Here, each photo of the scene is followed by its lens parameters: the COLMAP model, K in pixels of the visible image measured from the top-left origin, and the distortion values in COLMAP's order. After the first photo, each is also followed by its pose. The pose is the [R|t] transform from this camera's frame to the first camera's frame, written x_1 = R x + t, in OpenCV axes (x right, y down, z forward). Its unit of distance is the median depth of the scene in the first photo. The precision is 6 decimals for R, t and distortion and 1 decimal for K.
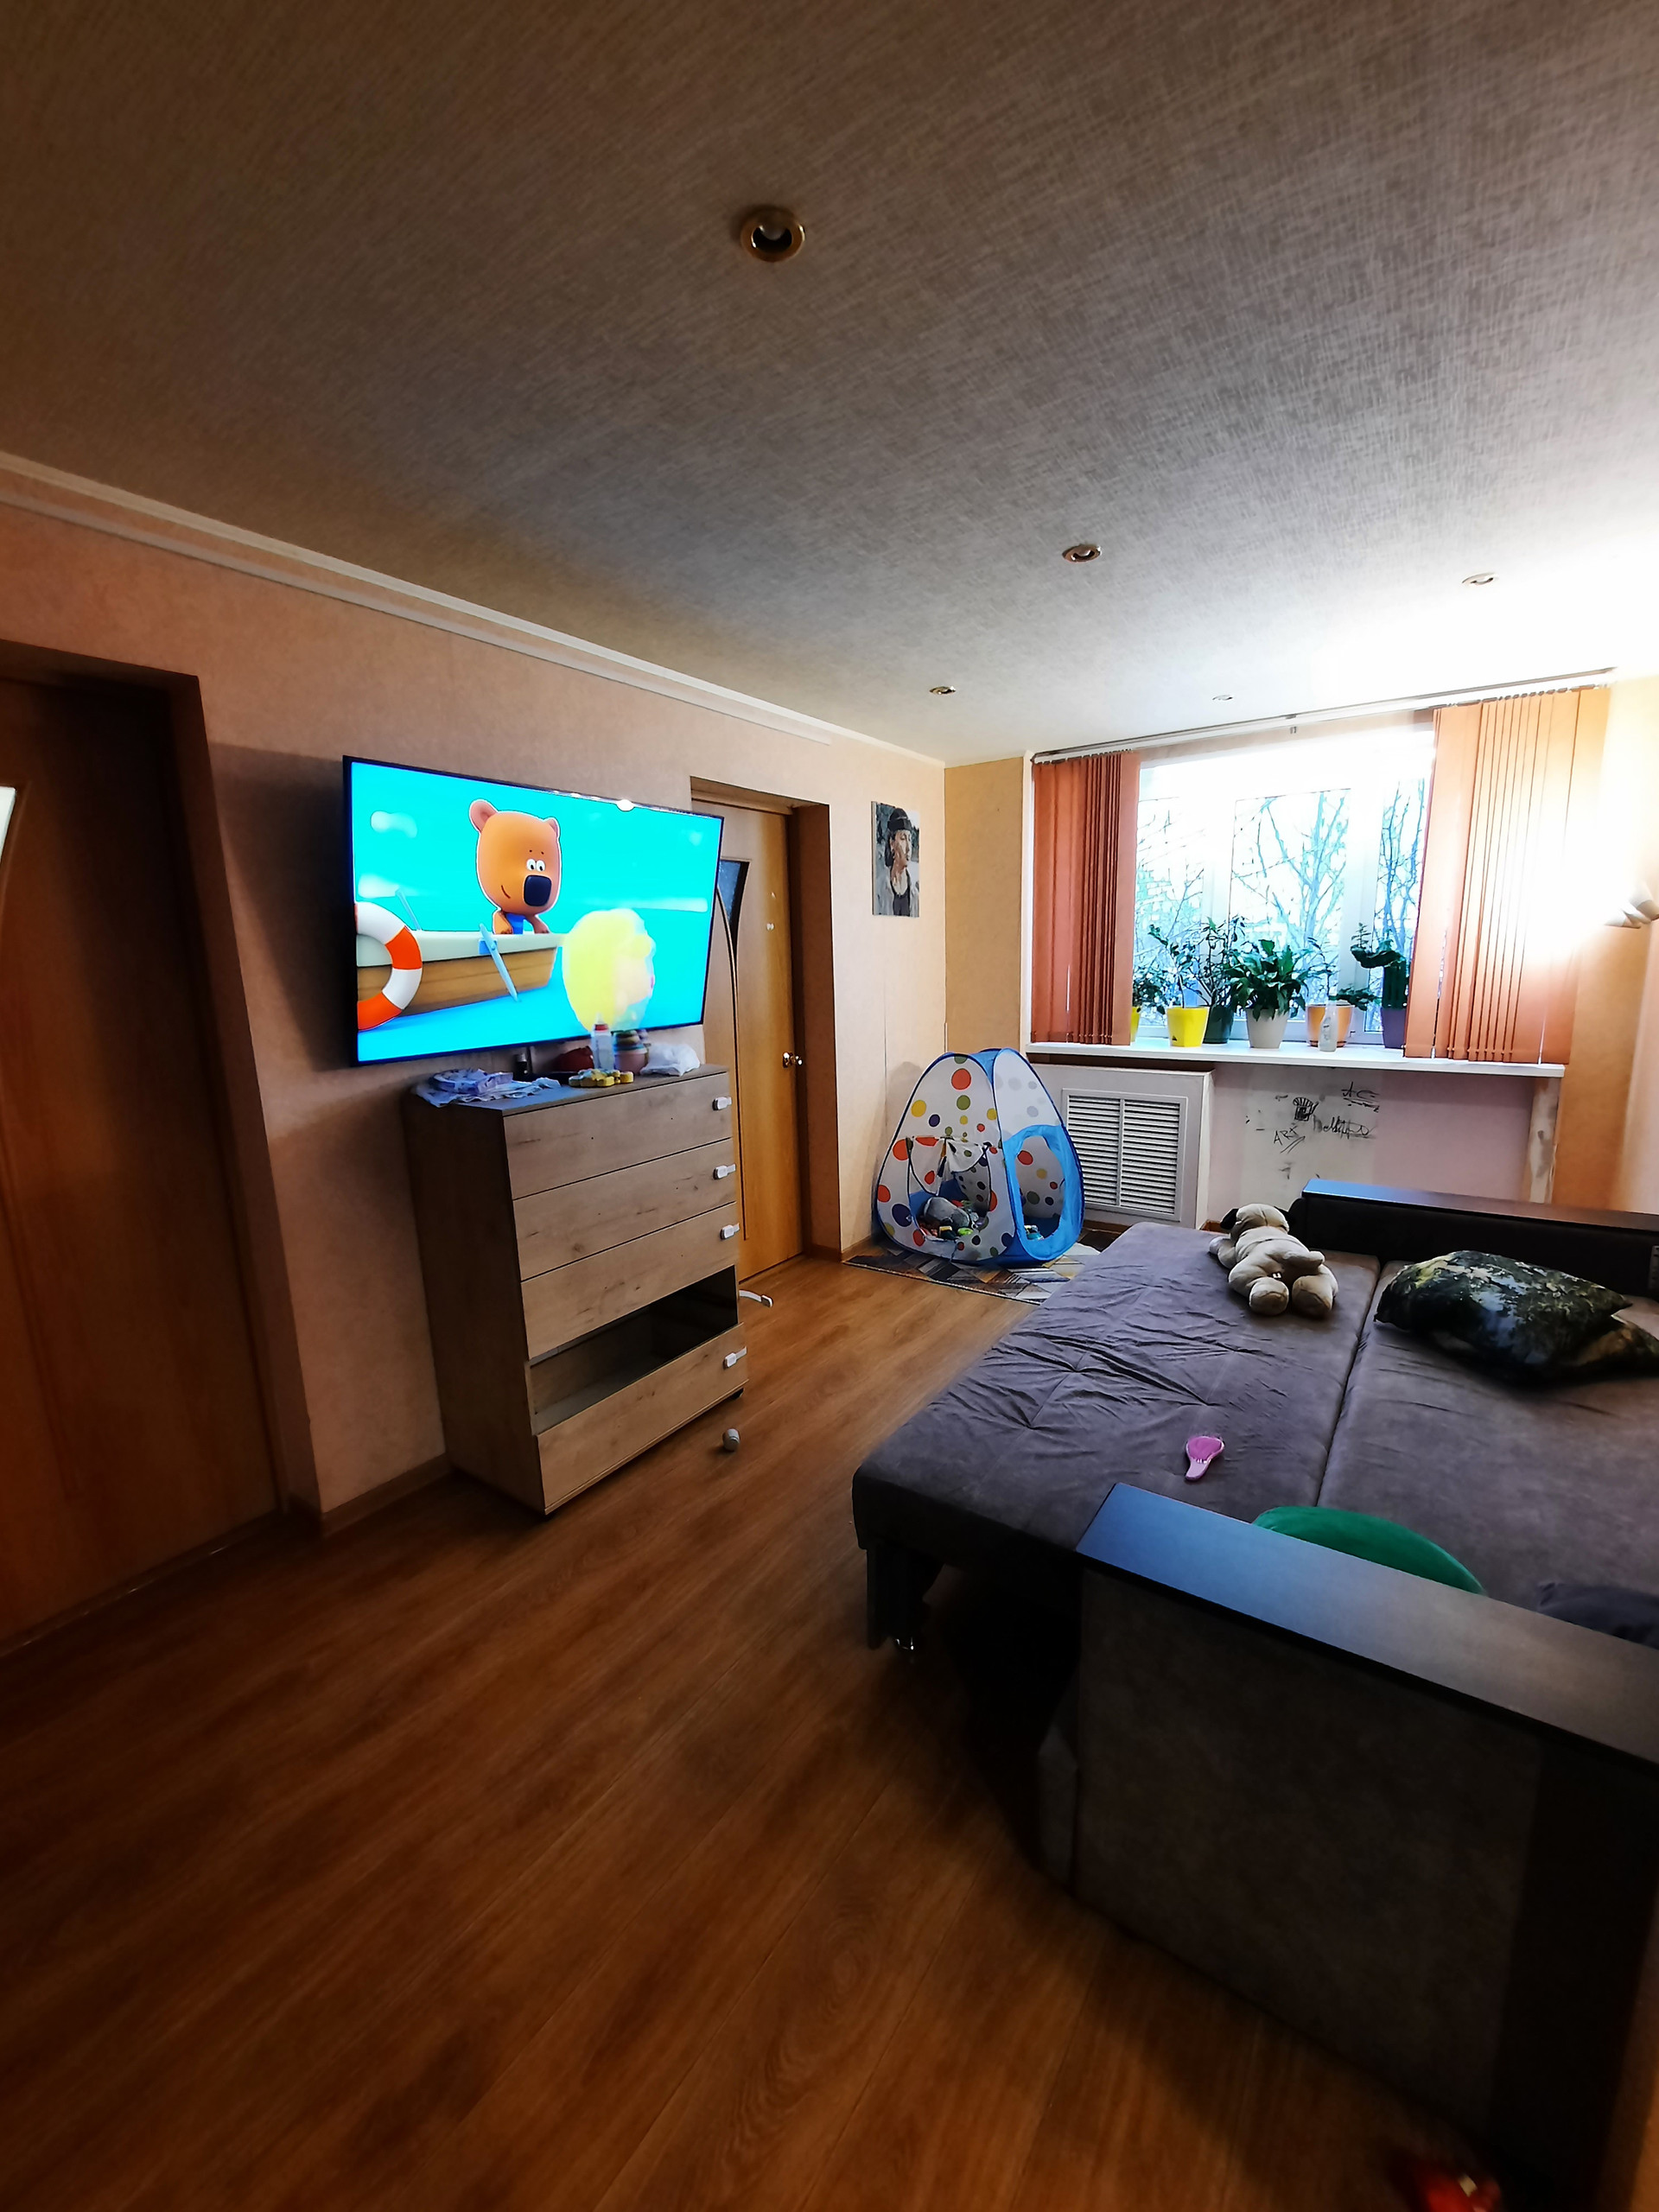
lens RADIAL K [[875.7, 0, 836.9], [0, 875.7, 1107.3], [0, 0, 1]] dist [0.003840, 0.000400]
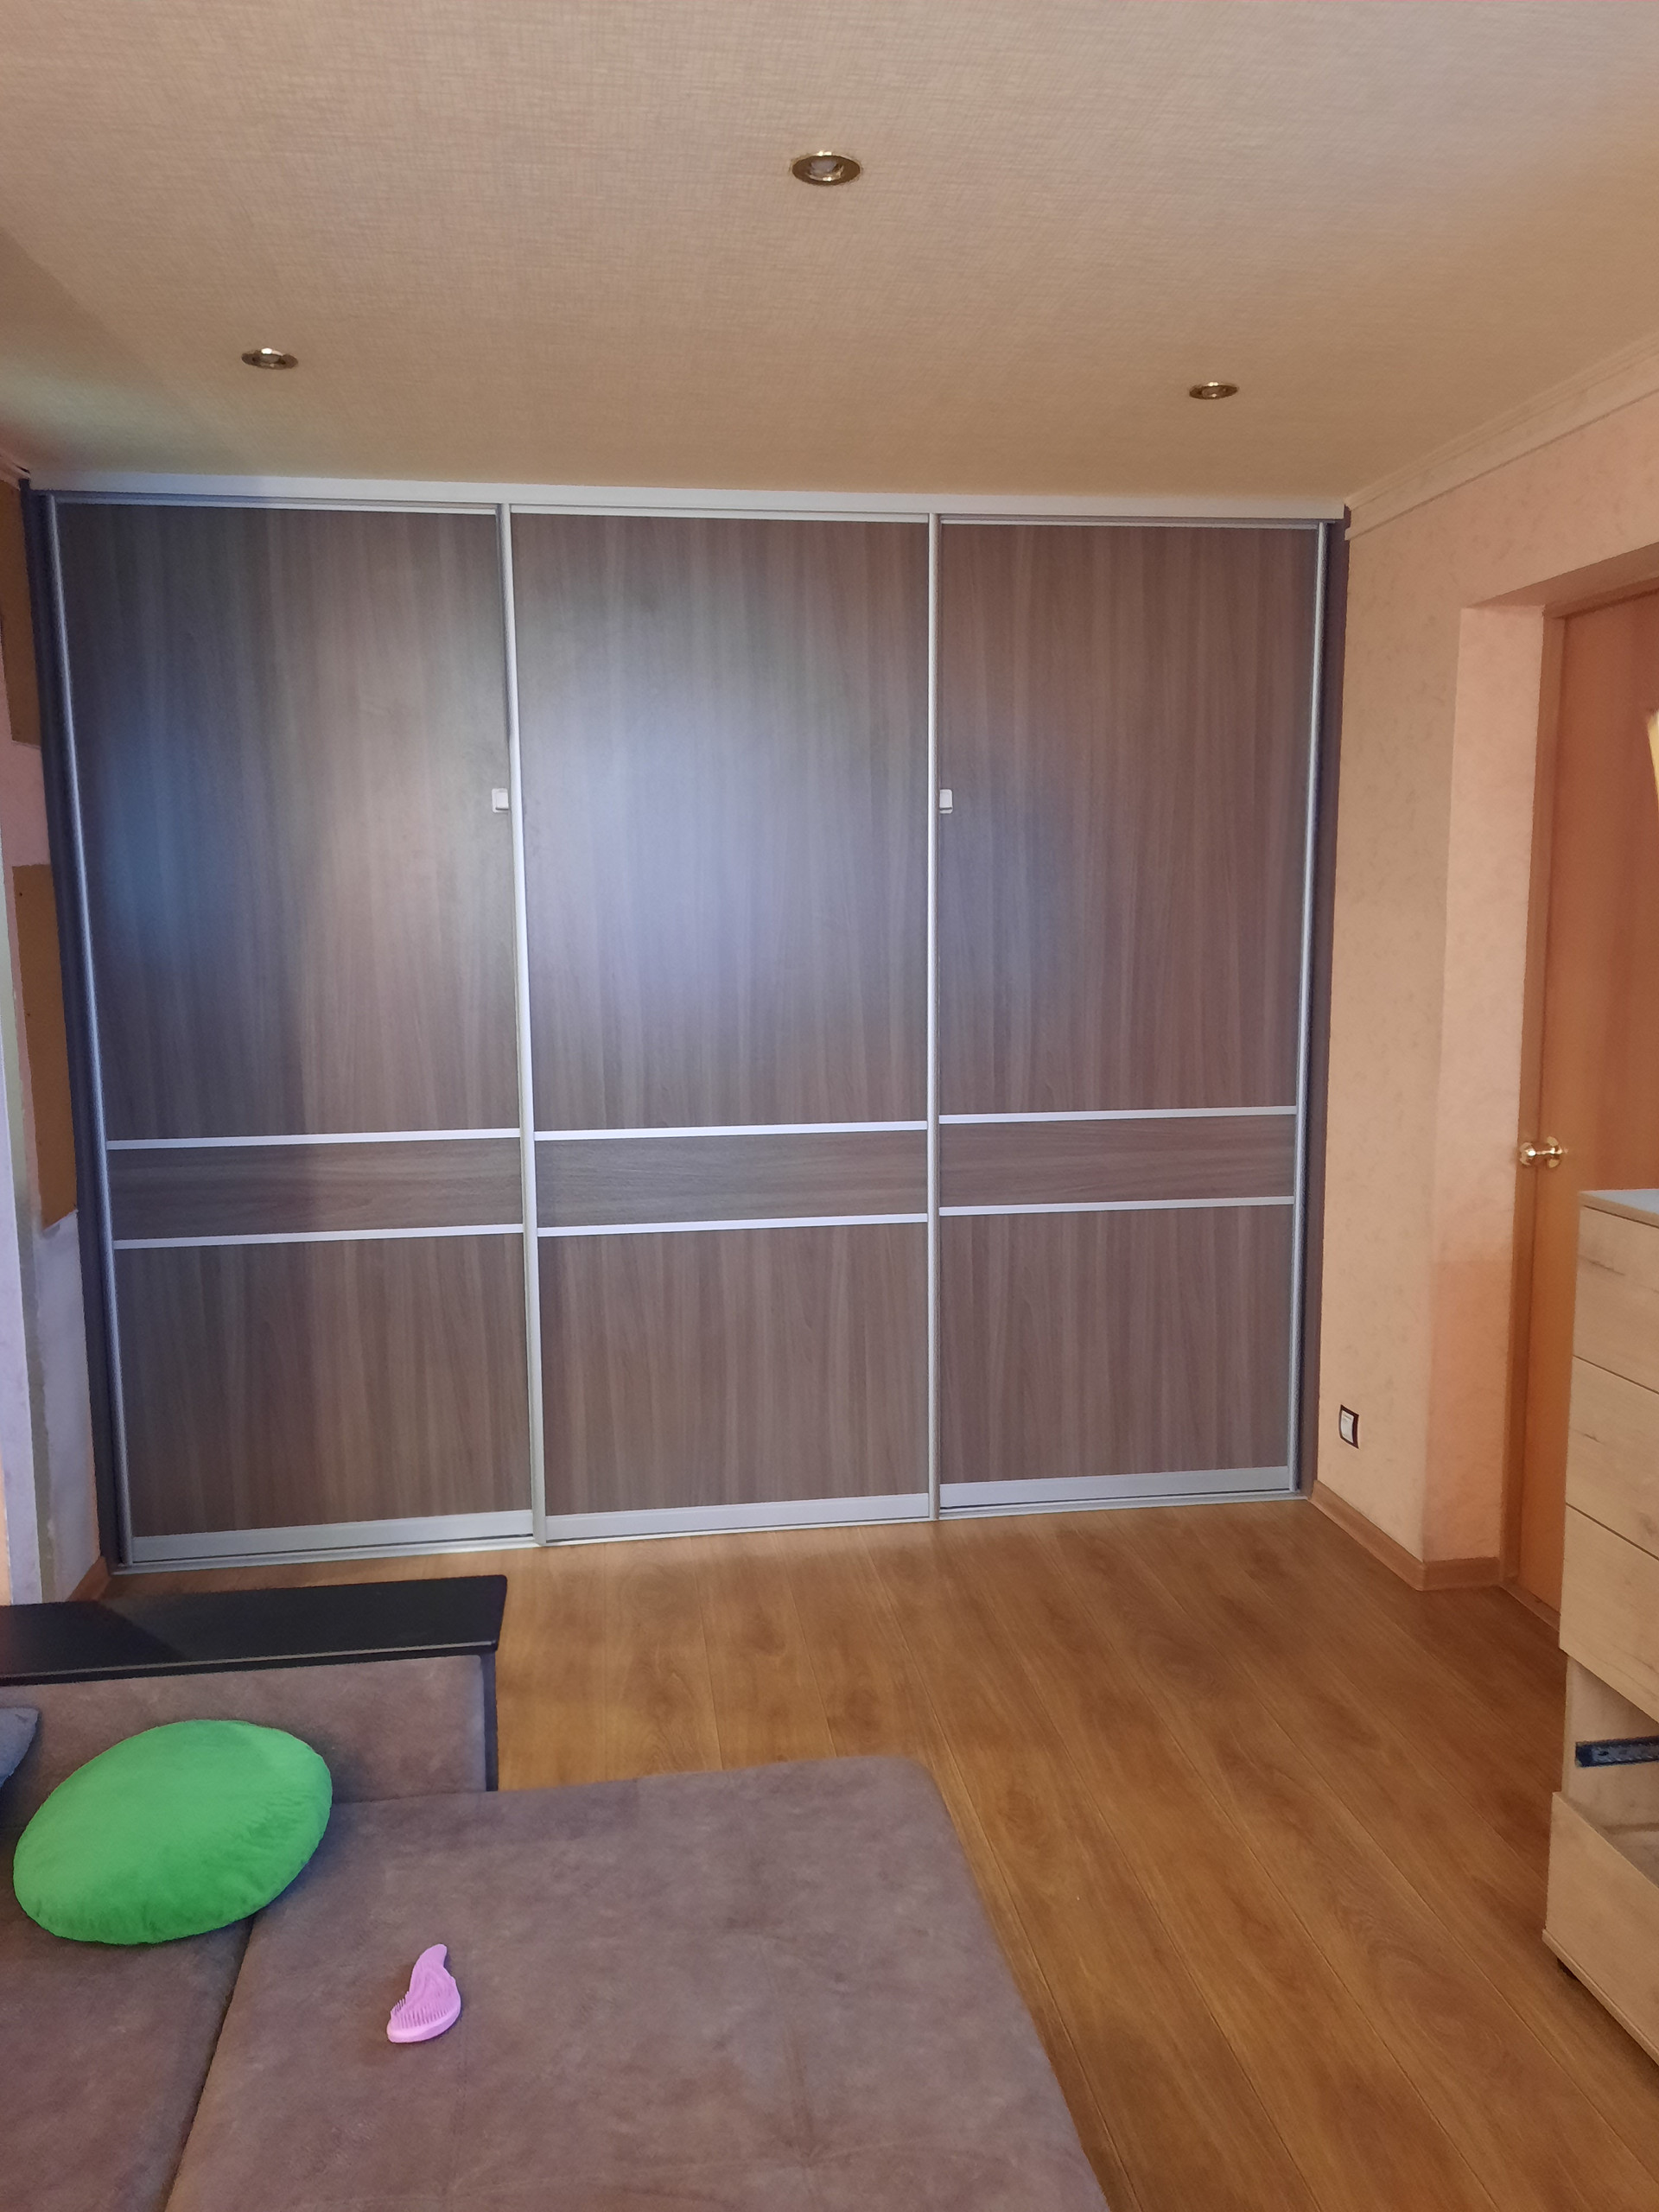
lens RADIAL K [[1620.2, 0, 825.3], [0, 1620.2, 1103.8], [0, 0, 1]] dist [0.077905, -0.059964]
pose [[-0.723346, 0.114644, -0.680901, 0.559520], [-0.103411, 0.957011, 0.270990, -0.234861], [0.682698, 0.266433, -0.680395, 1.114016]]
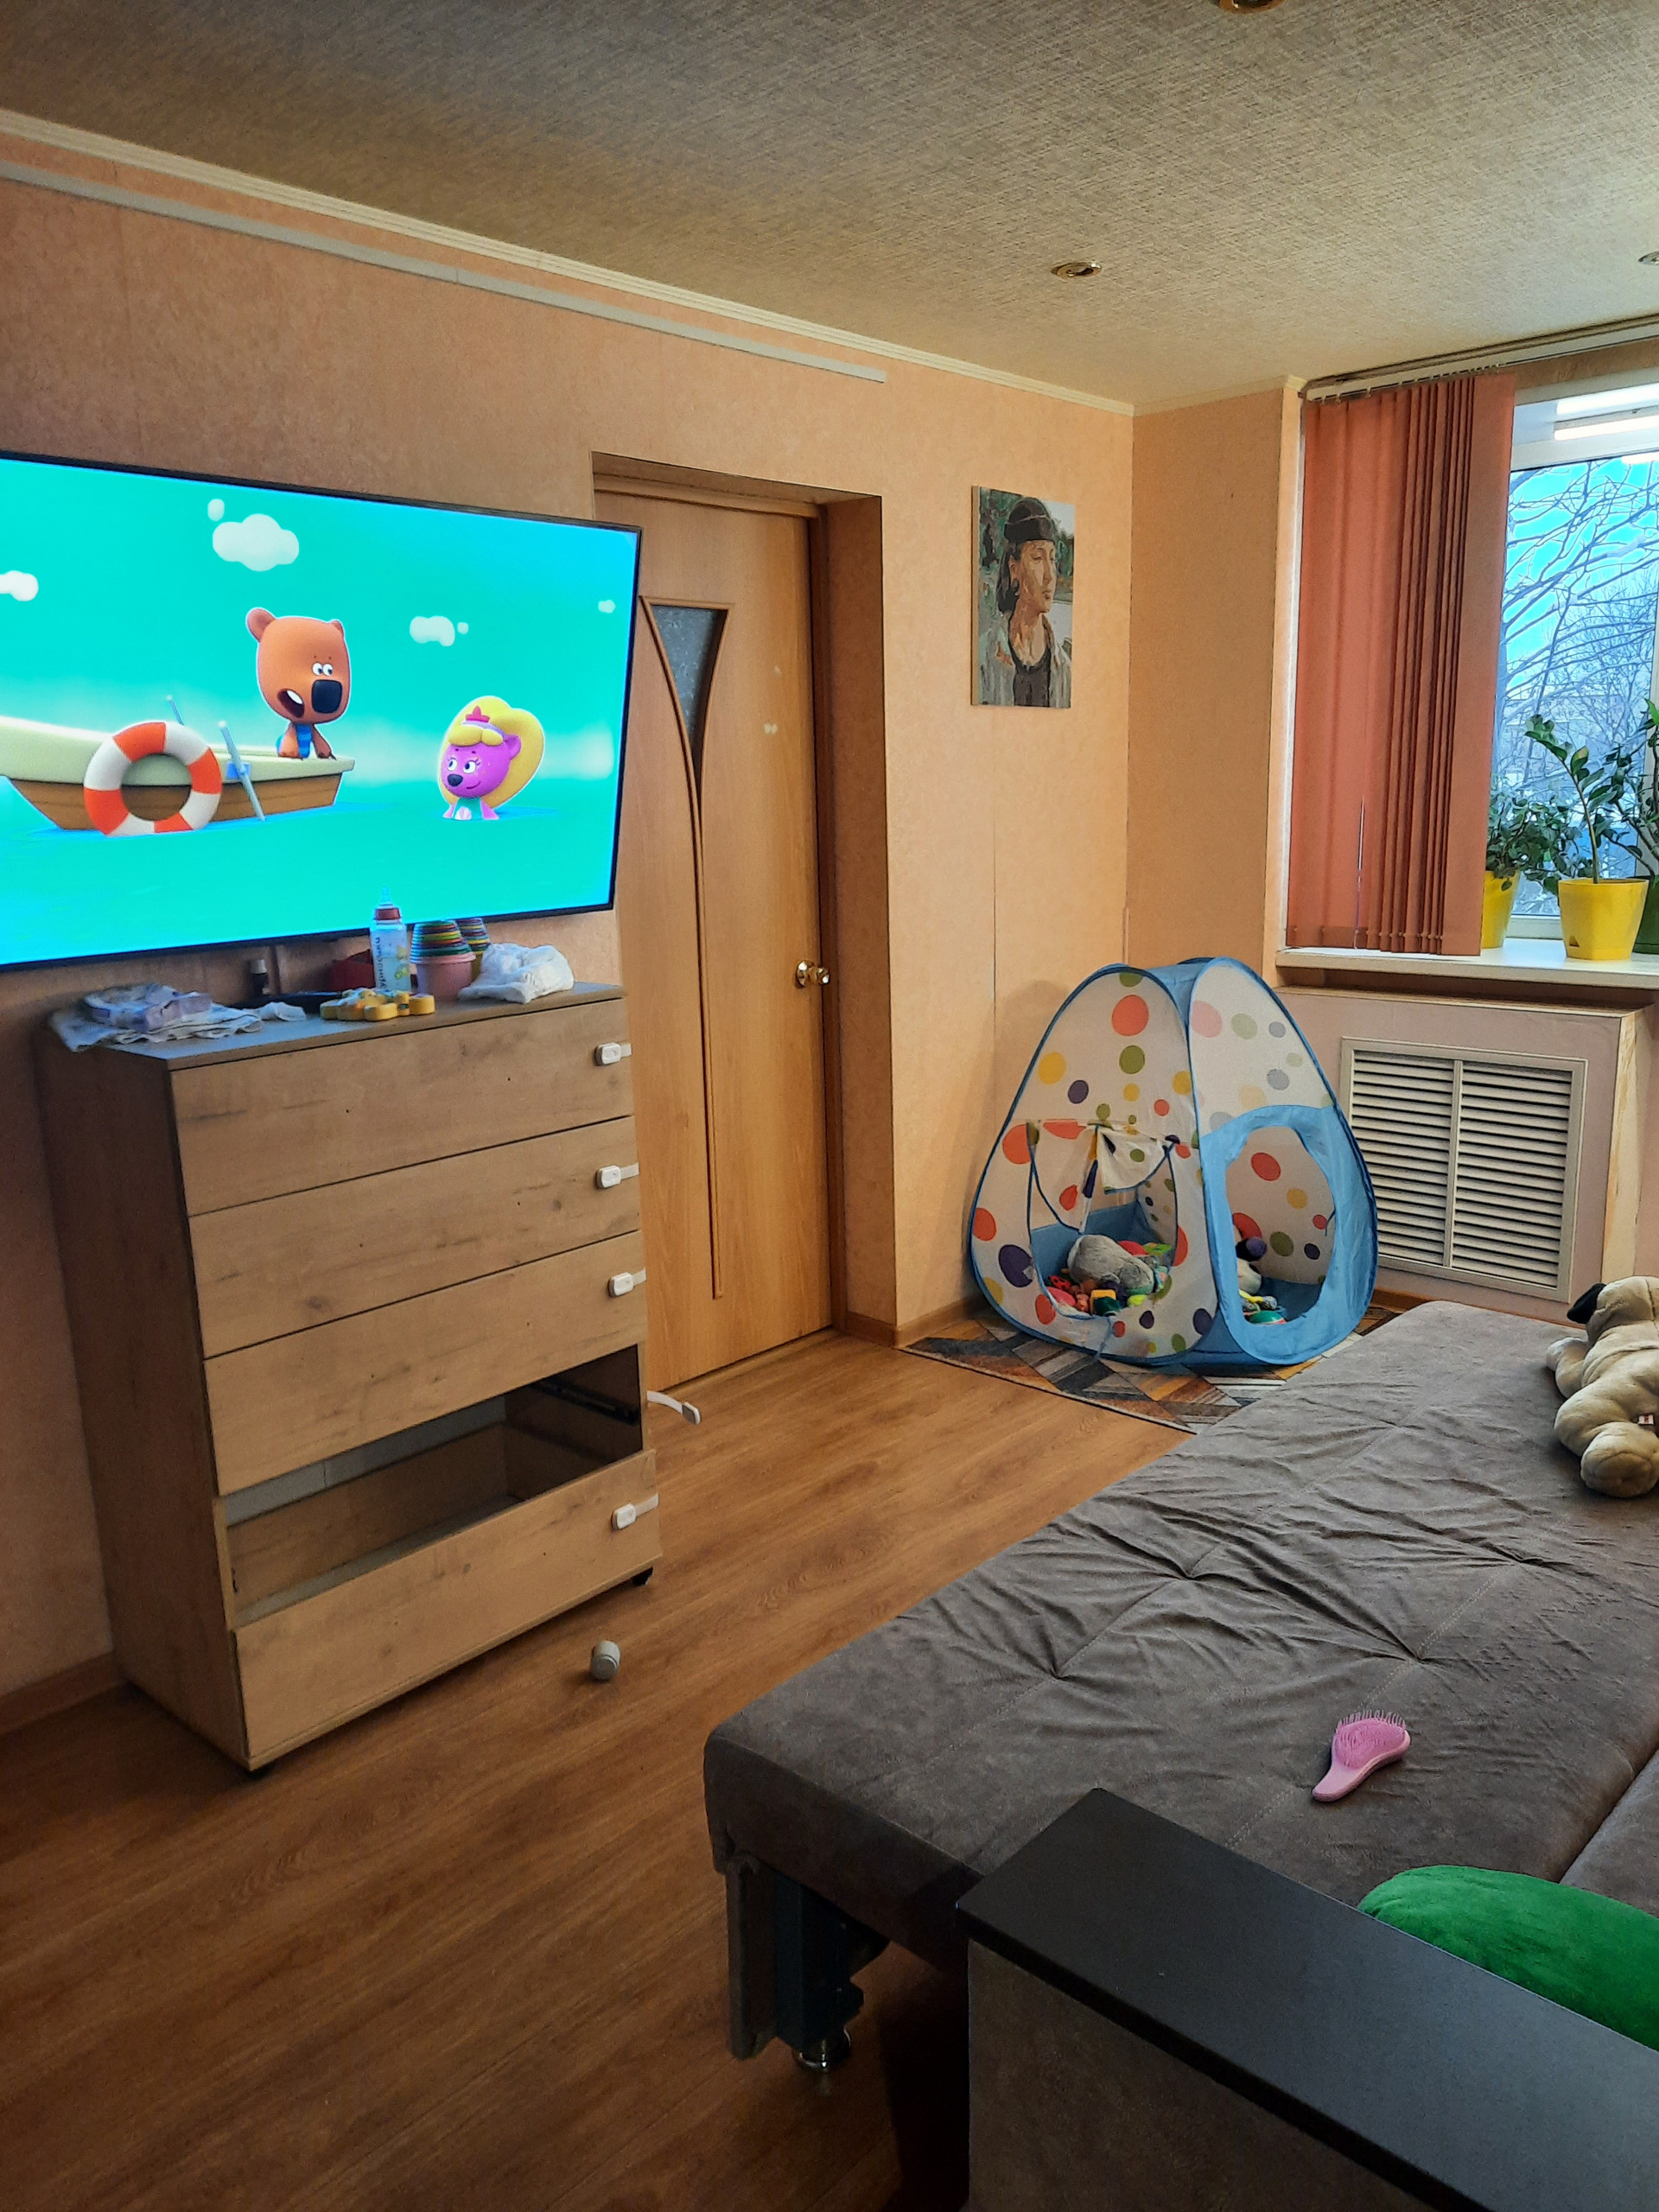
lens RADIAL K [[1620.2, 0, 830.5], [0, 1620.2, 1092.8], [0, 0, 1]] dist [0.077905, -0.059964]
pose [[0.990528, 0.025897, -0.134845, 0.154037], [-0.022698, 0.999425, 0.025208, -0.009524], [0.135420, -0.021908, 0.990546, -0.002038]]
